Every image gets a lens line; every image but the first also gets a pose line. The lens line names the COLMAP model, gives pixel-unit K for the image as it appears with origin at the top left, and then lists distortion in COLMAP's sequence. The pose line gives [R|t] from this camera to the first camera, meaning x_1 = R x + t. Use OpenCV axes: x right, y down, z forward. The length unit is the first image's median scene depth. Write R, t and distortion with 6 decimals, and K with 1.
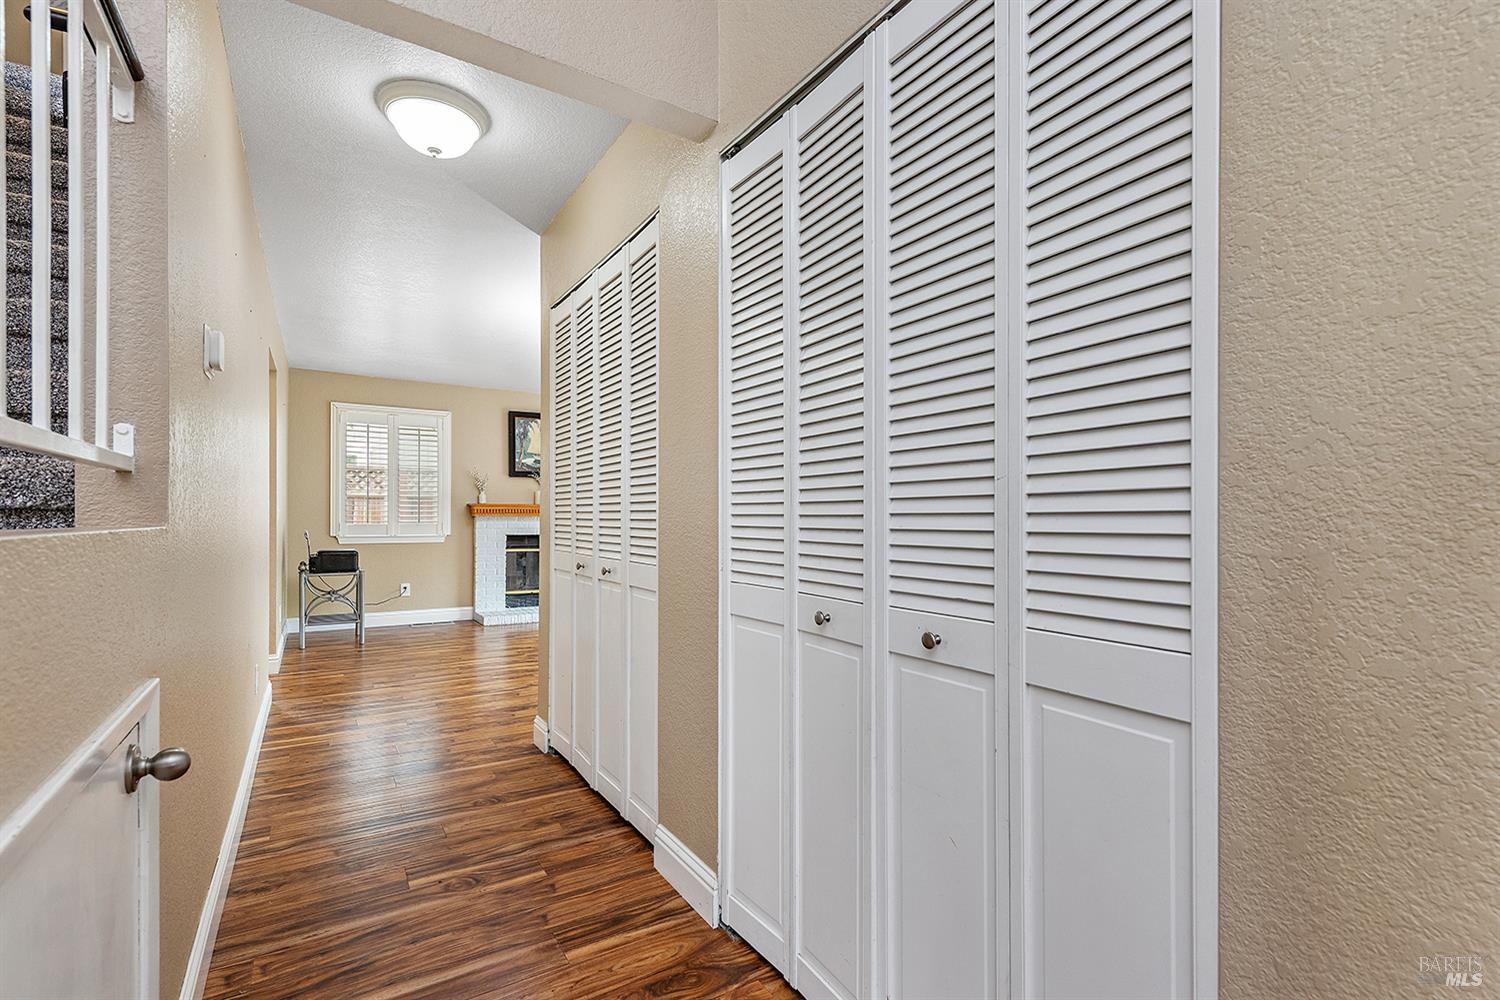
lens RADIAL K [[682.2, 0, 751.6], [0, 682.2, 520.2], [0, 0, 1]] dist [0.000161, -0.000091]
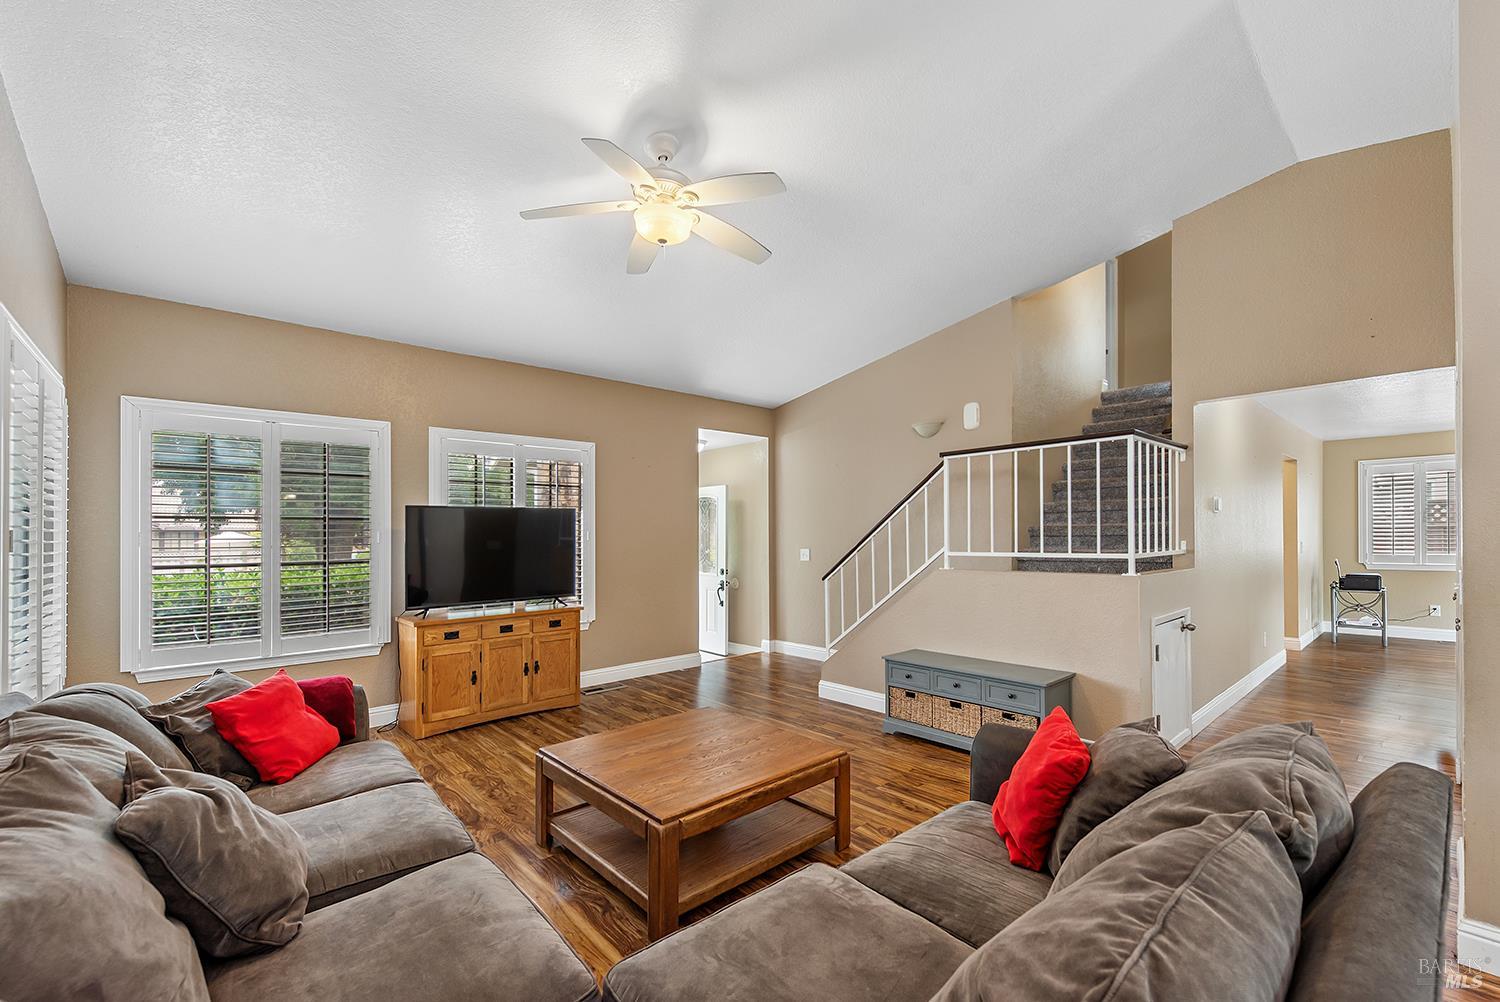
lens RADIAL K [[630.1, 0, 751.3], [0, 630.1, 535.7], [0, 0, 1]] dist [0.000099, -0.000064]
pose [[0.159916, -0.007034, -0.987106, 0.423198], [0.007616, 0.999954, -0.005892, -0.033406], [0.987101, -0.006575, 0.159962, -0.380444]]
